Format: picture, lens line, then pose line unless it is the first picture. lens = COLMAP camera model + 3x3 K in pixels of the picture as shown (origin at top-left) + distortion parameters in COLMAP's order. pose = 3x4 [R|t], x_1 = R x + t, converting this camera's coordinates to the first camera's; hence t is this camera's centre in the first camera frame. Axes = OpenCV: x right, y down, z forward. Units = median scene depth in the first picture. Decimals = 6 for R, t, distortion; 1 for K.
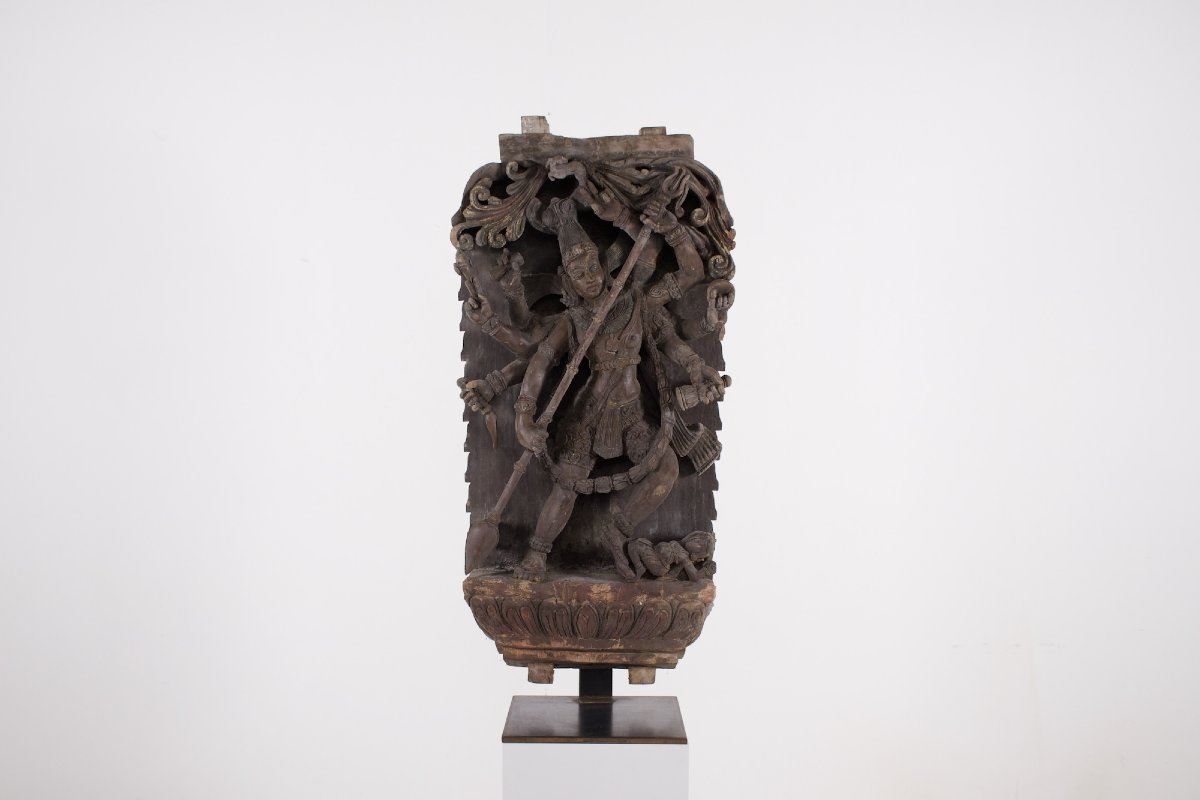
lens RADIAL K [[1414.1, 0, 600.5], [0, 1414.1, 393.0], [0, 0, 1]] dist [-0.086318, 0.000000]
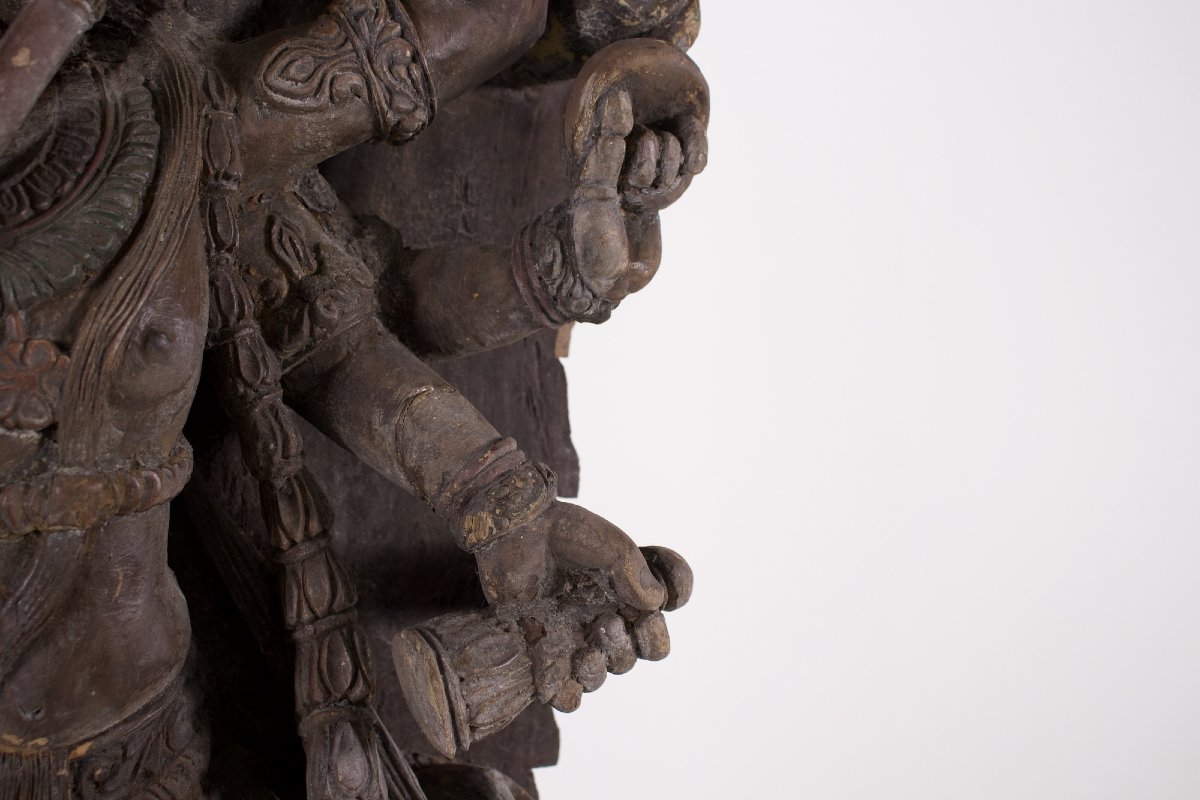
lens RADIAL K [[1336.7, 0, 595.3], [0, 1336.7, 402.8], [0, 0, 1]] dist [-0.101658, 0.000000]
pose [[0.924624, 0.009605, 0.380760, 0.012043], [-0.021963, 0.999363, 0.028124, -0.037264], [-0.380247, -0.034366, 0.924246, 0.838913]]
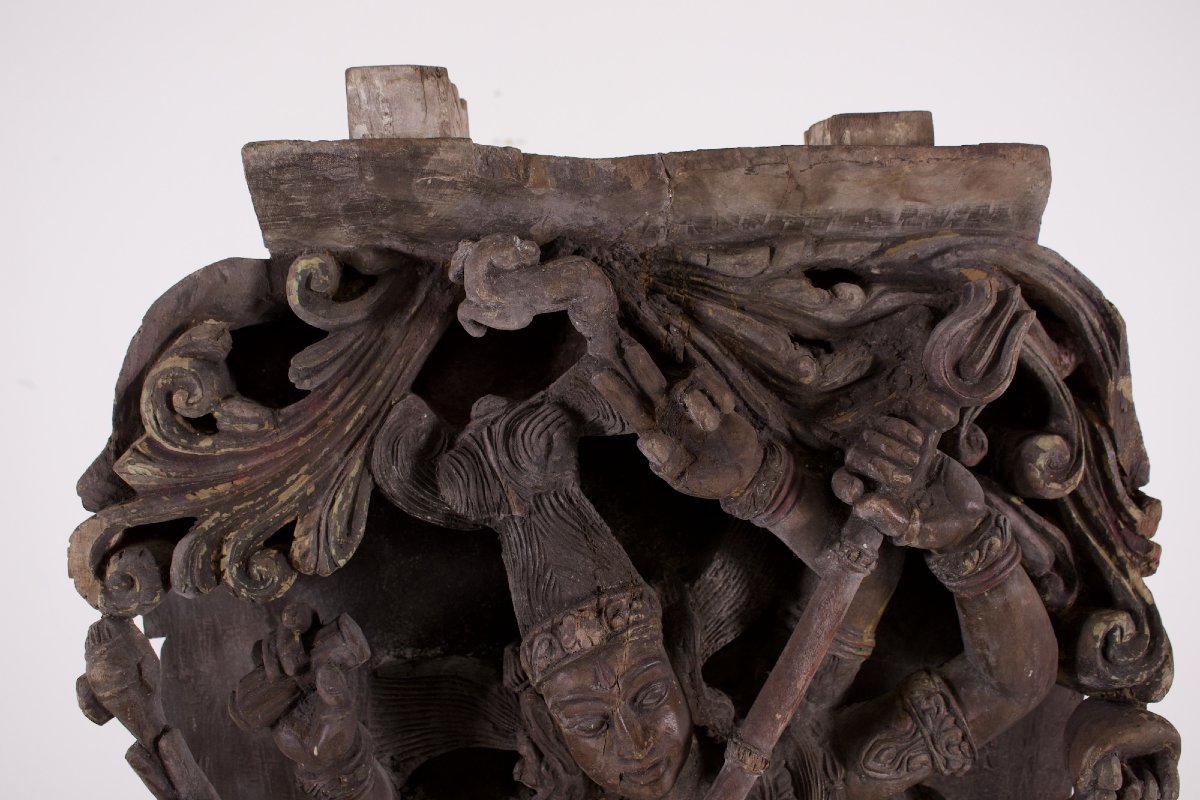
lens RADIAL K [[1193.8, 0, 594.1], [0, 1193.8, 409.1], [0, 0, 1]] dist [-0.070898, 0.000000]
pose [[0.999631, -0.006210, 0.026449, -0.019271], [0.005065, 0.999057, 0.043121, -0.145878], [-0.026692, -0.042971, 0.998720, 0.791122]]
